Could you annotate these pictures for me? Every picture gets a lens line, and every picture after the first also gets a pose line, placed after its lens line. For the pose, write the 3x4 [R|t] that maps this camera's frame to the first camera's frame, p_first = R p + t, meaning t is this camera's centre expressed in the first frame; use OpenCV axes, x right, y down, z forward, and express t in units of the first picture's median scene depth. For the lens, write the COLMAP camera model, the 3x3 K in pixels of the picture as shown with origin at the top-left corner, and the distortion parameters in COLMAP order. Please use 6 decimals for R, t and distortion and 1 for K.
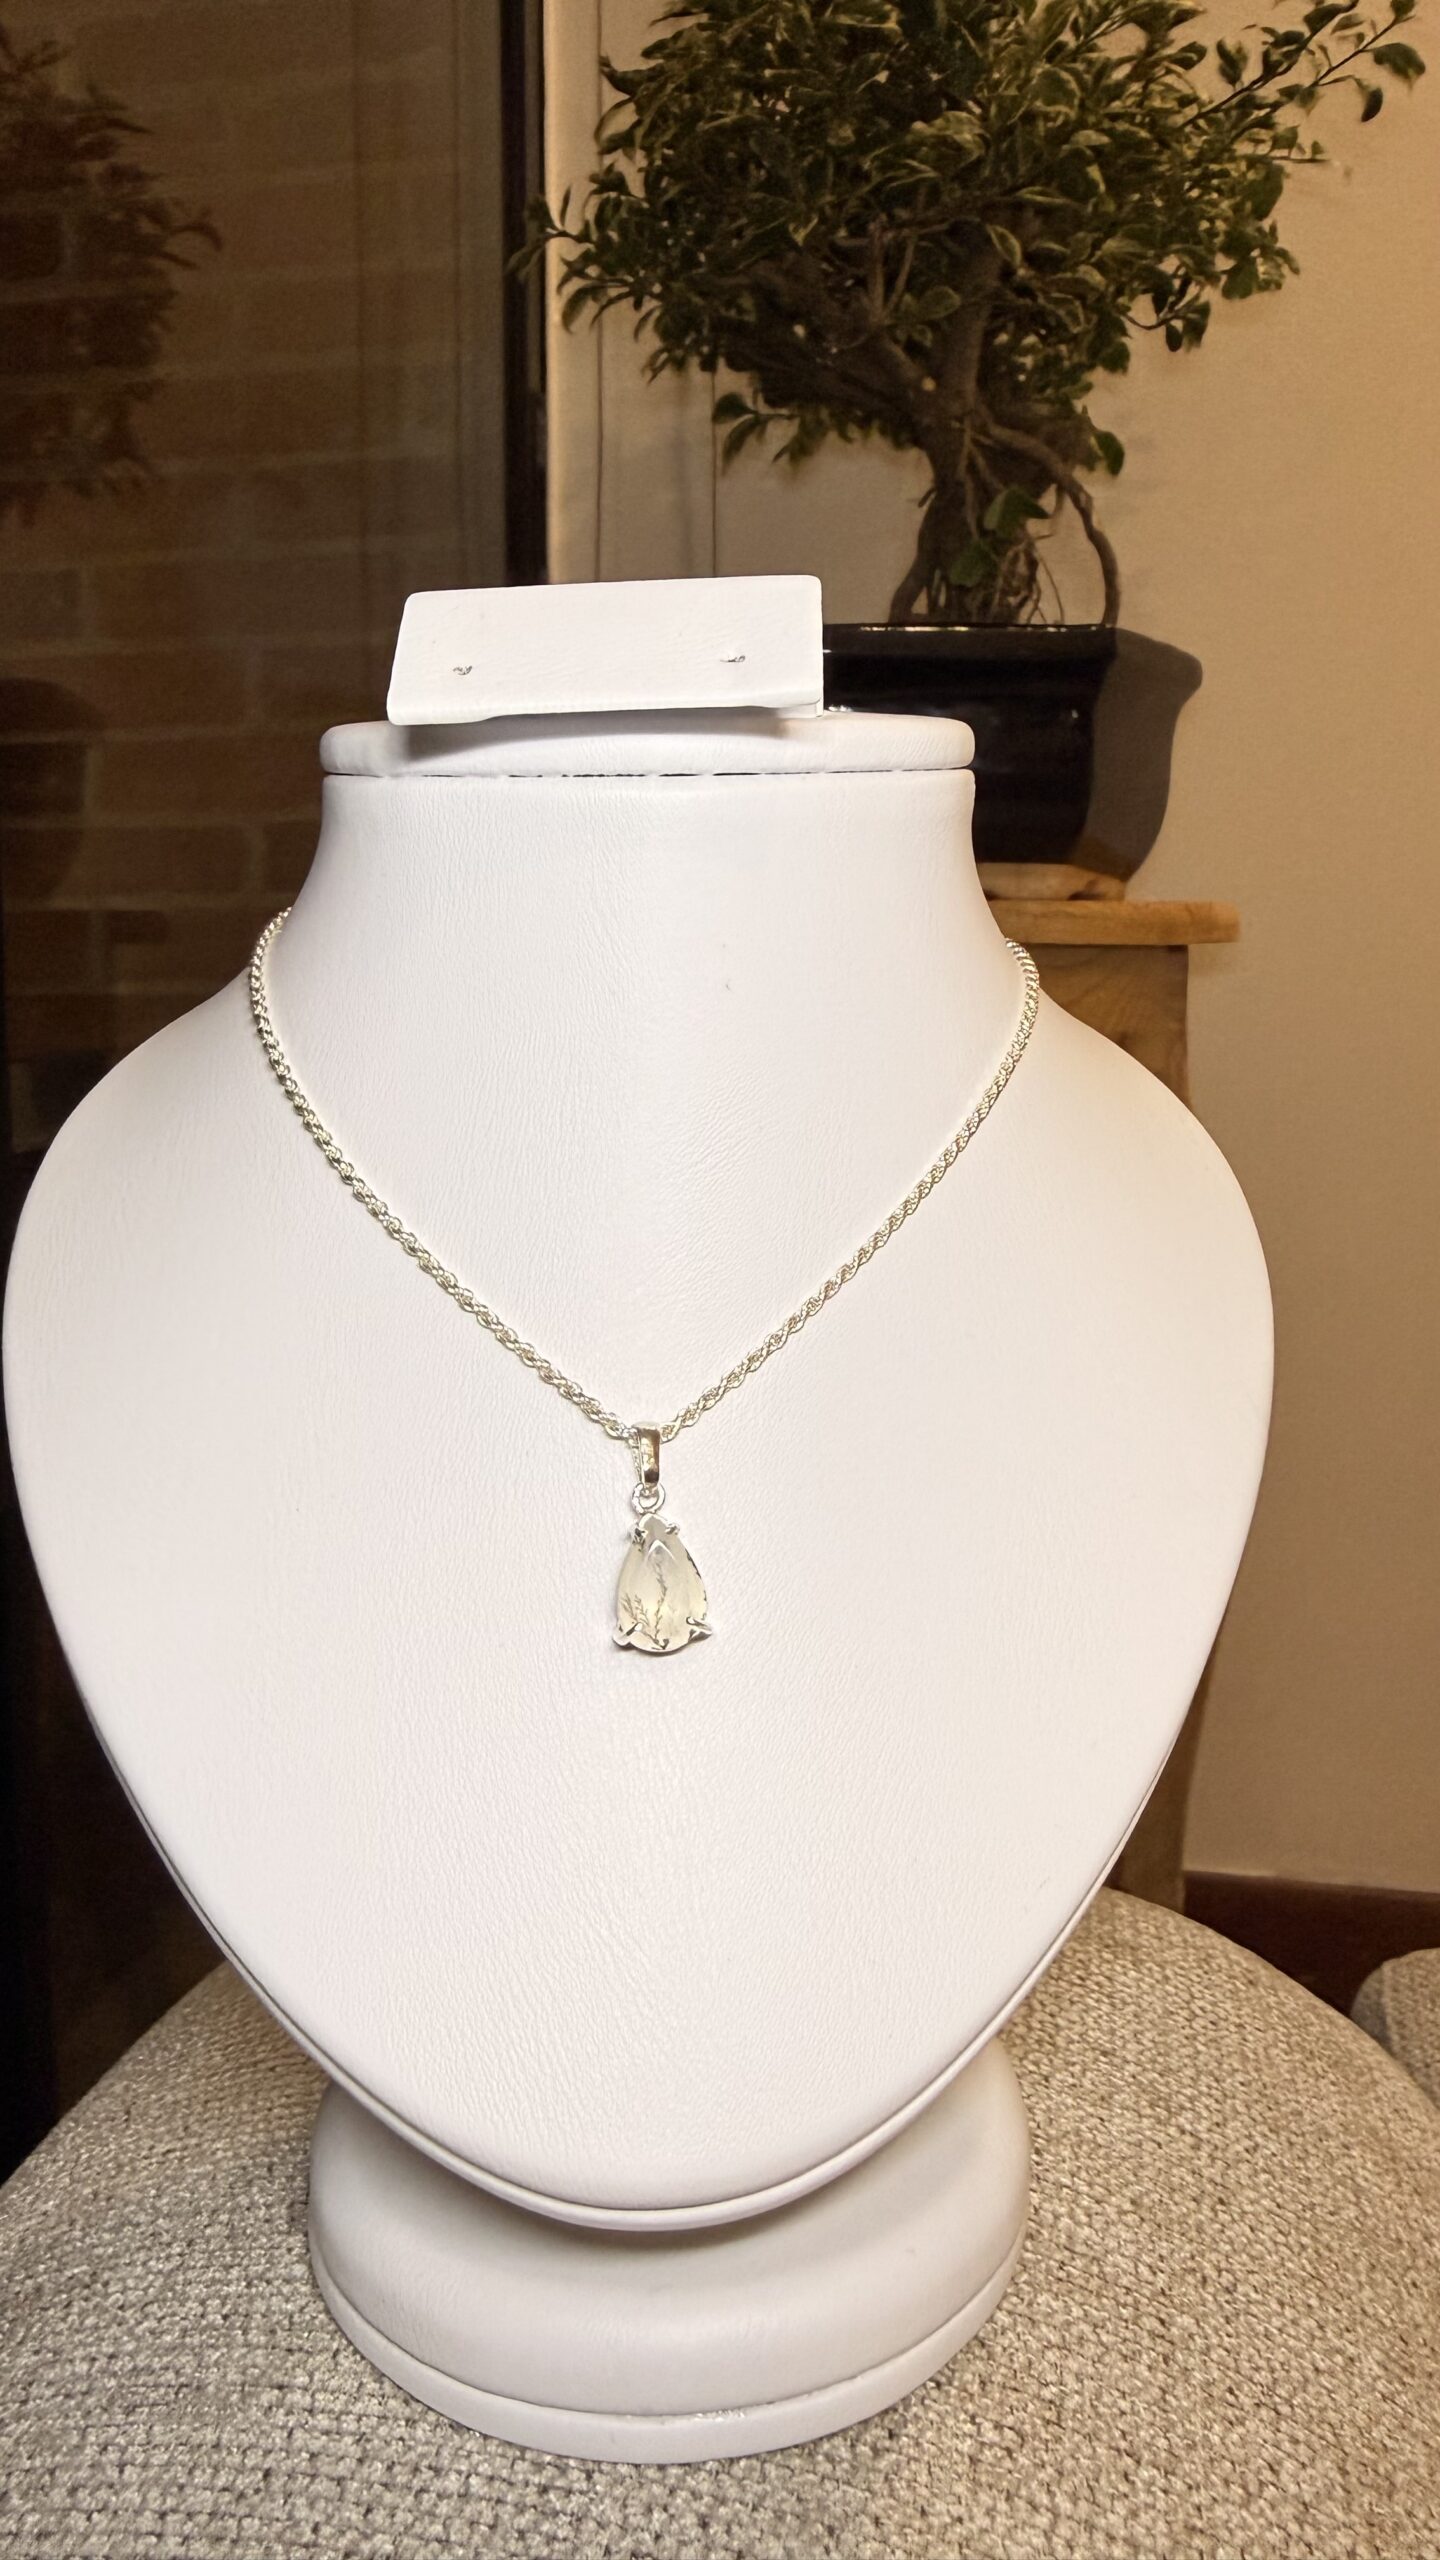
lens RADIAL K [[1809.7, 0, 713.2], [0, 1809.7, 1136.9], [0, 0, 1]] dist [-0.003068, -0.009223]
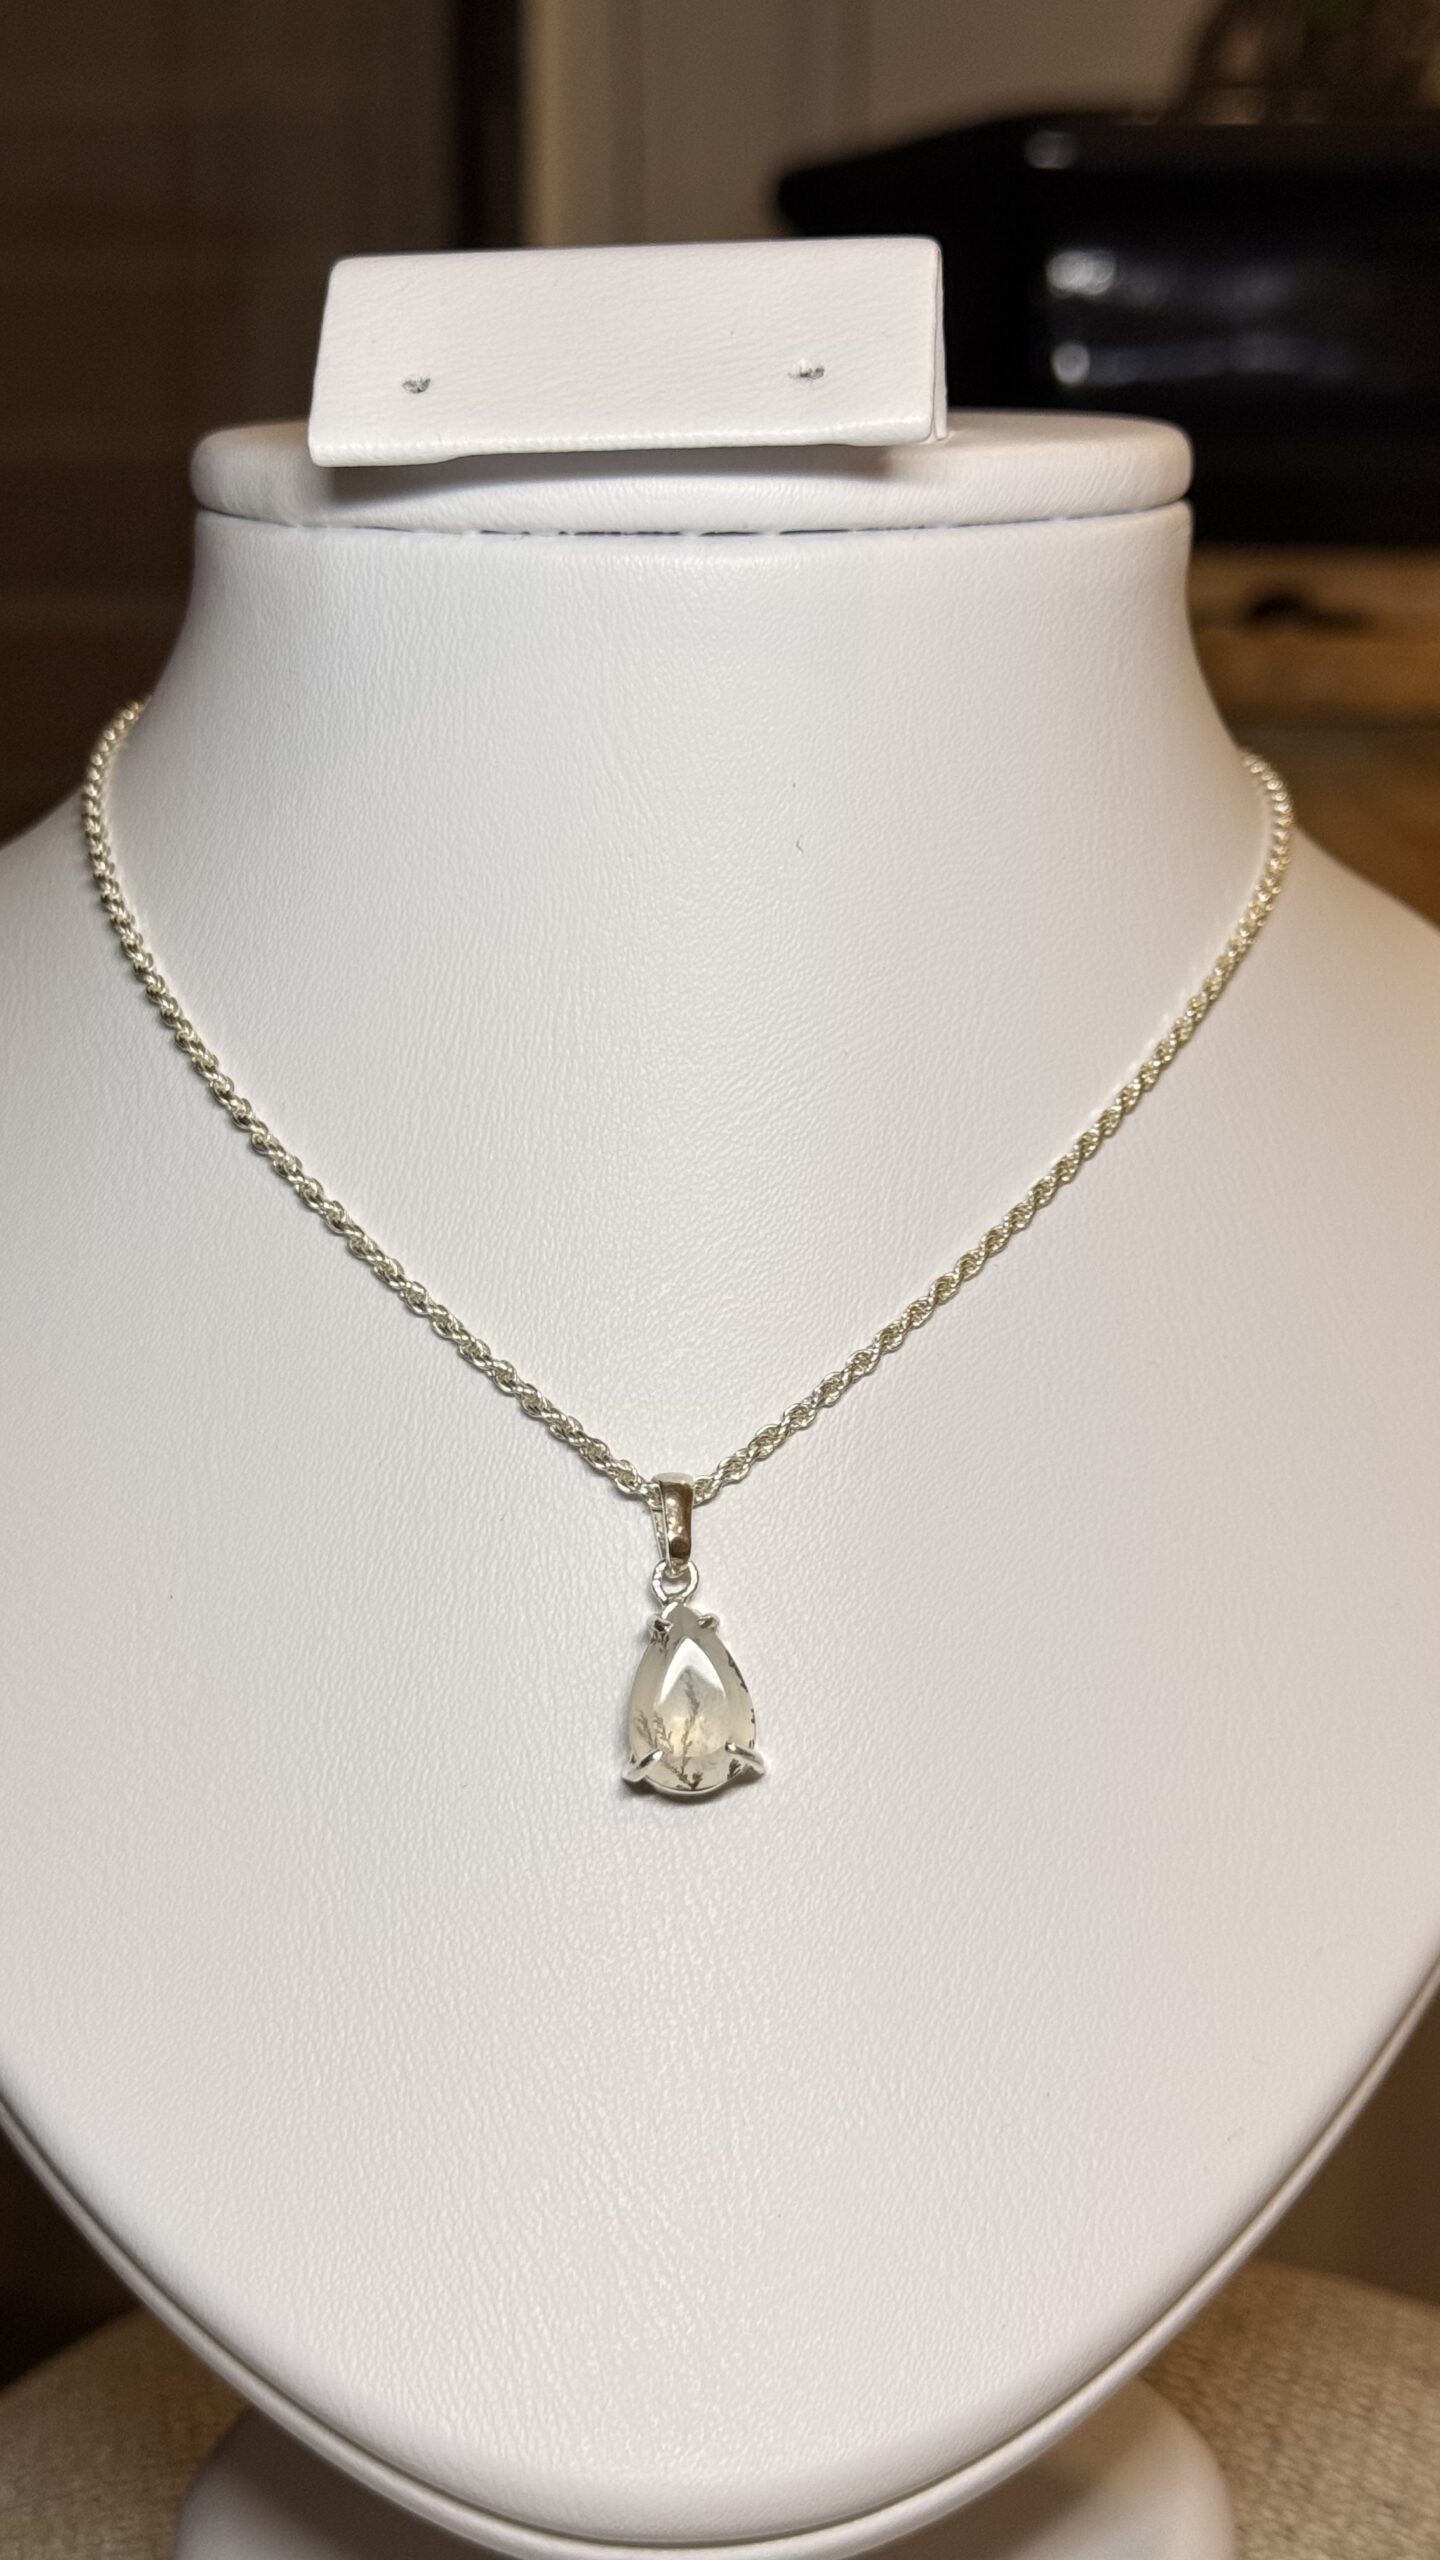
lens RADIAL K [[3688.5, 0, 720.0], [0, 3688.5, 1280.0], [0, 0, 1]] dist [0.164926, -0.875990]
pose [[0.999237, 0.011569, -0.037303, 0.030380], [-0.009491, 0.998419, 0.055405, 0.003539], [0.037885, -0.055008, 0.997767, -0.378205]]
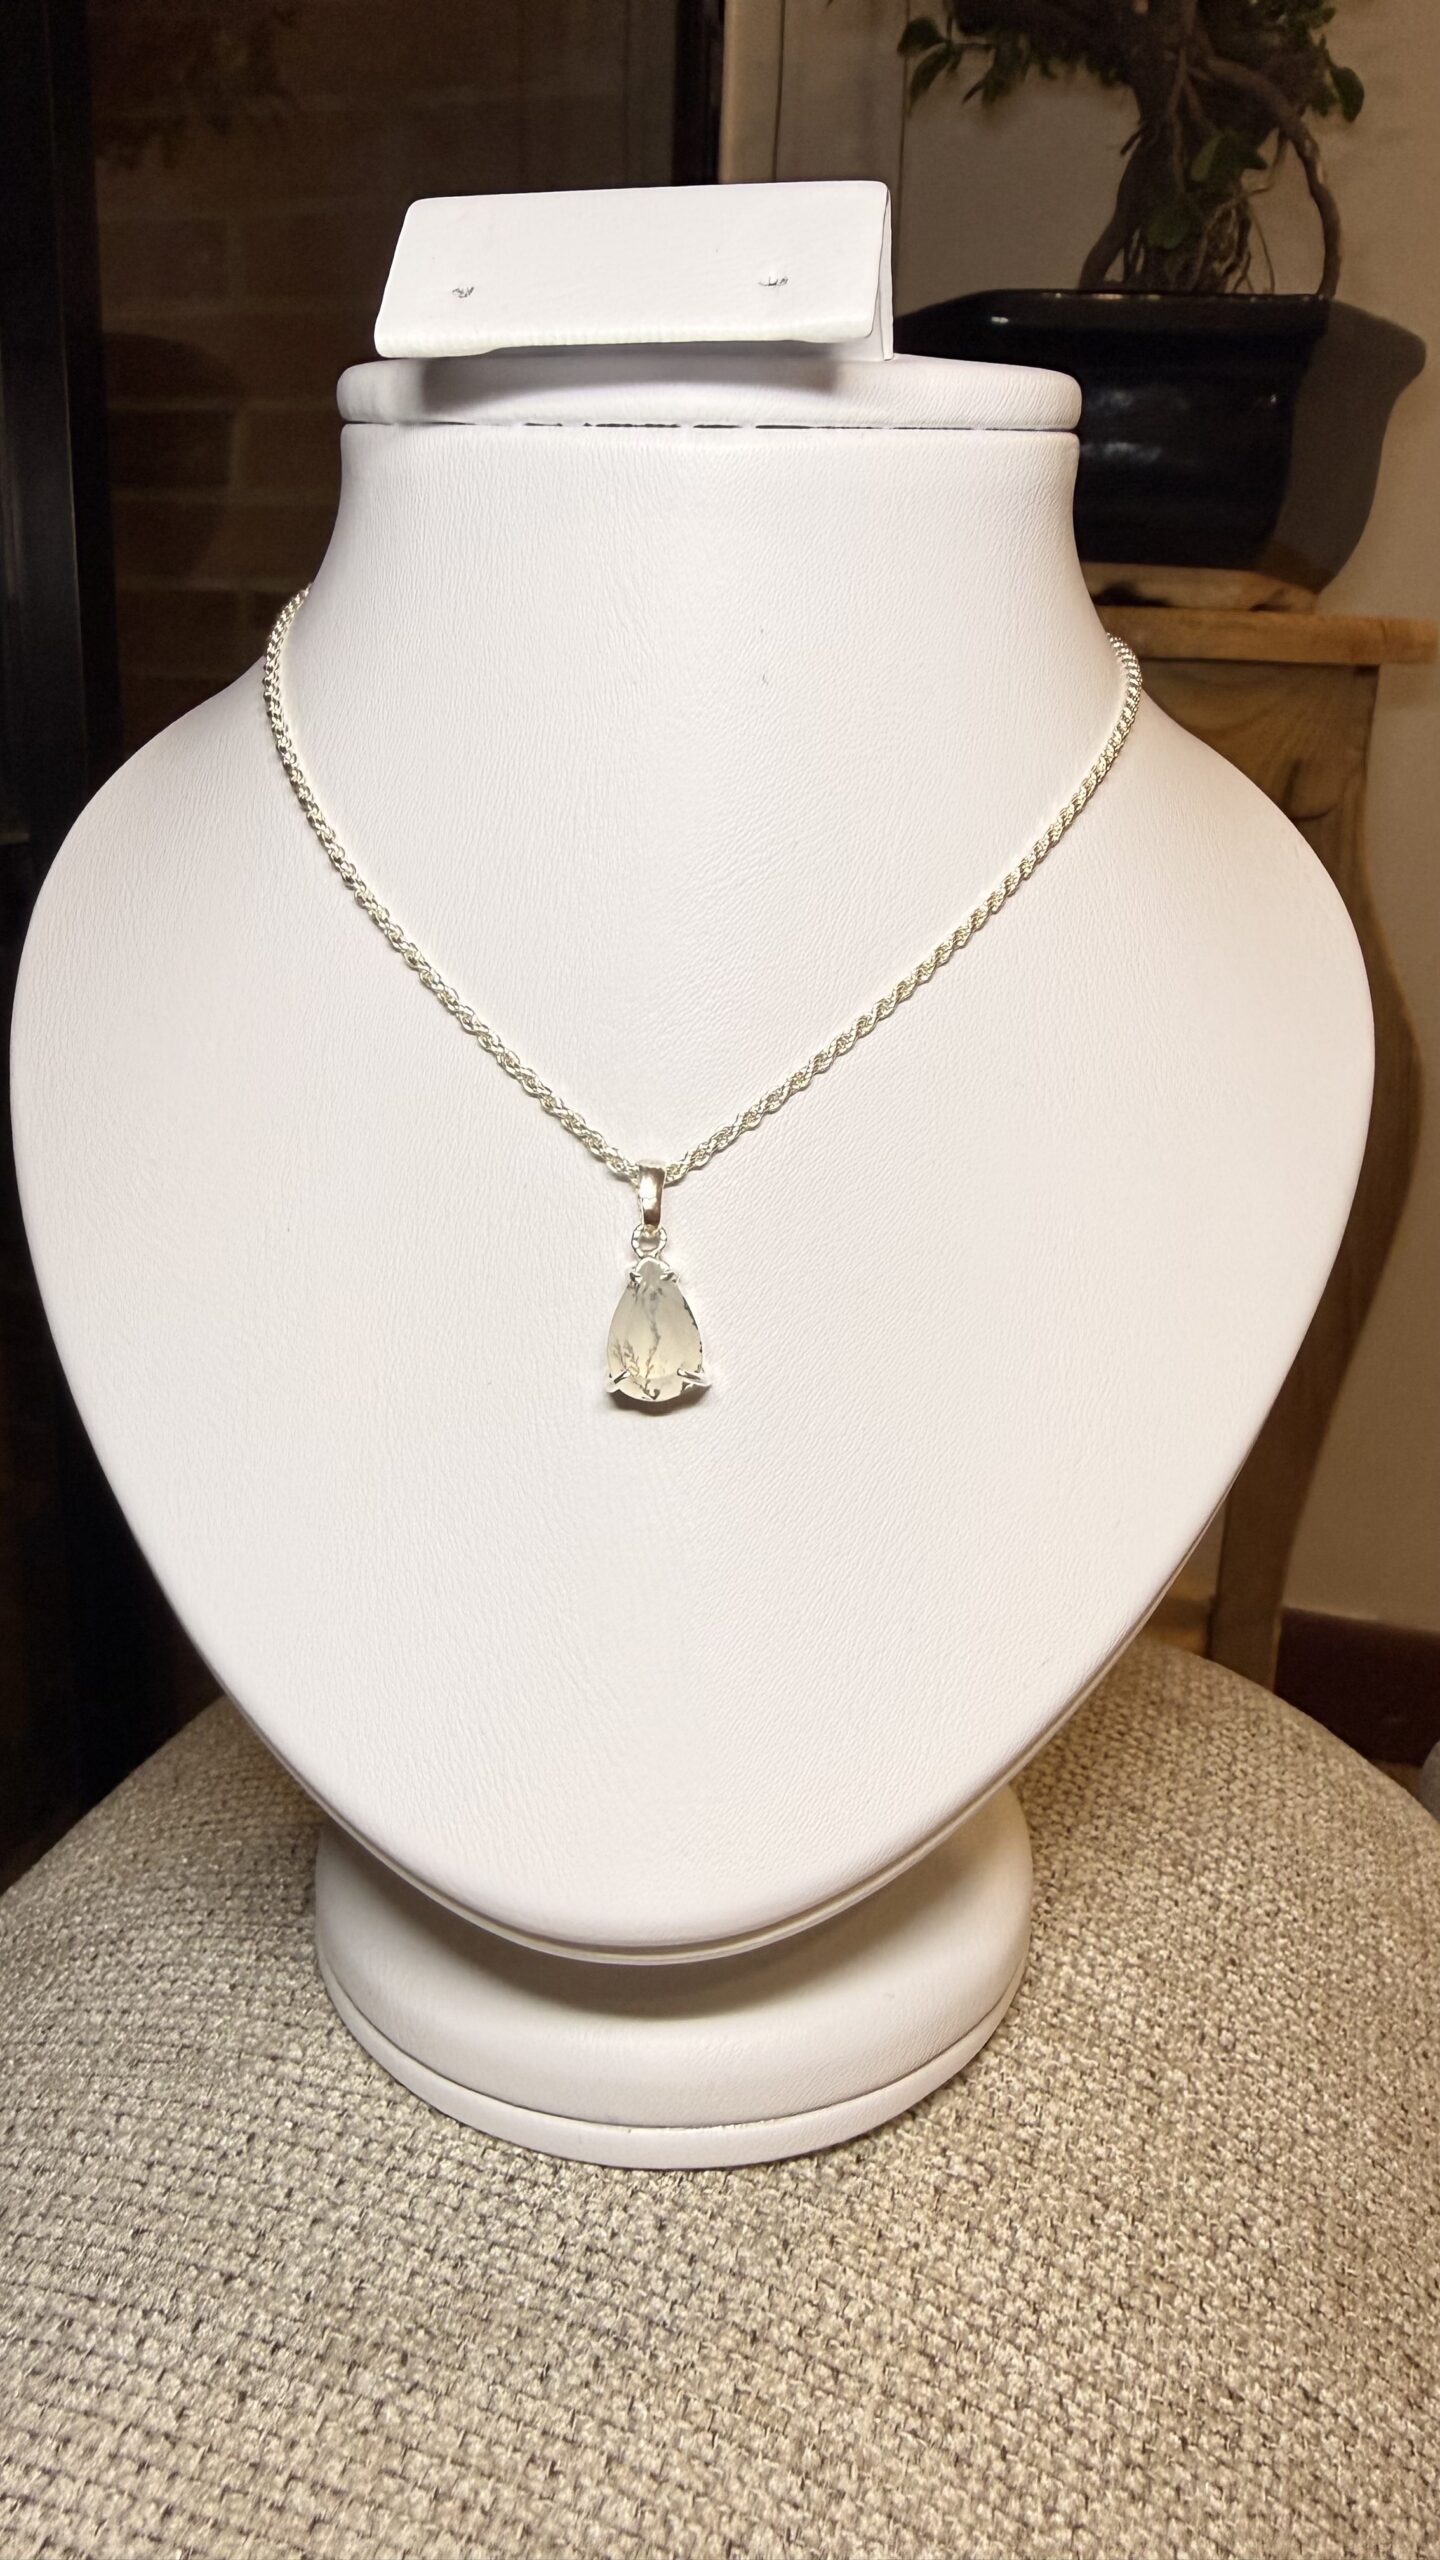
lens RADIAL K [[1820.2, 0, 715.2], [0, 1820.2, 1160.5], [0, 0, 1]] dist [-0.022189, 0.008407]
pose [[0.995031, 0.054726, -0.083177, 0.066346], [-0.040054, 0.984834, 0.168811, -0.000332], [0.091154, -0.164641, 0.982133, 0.080591]]
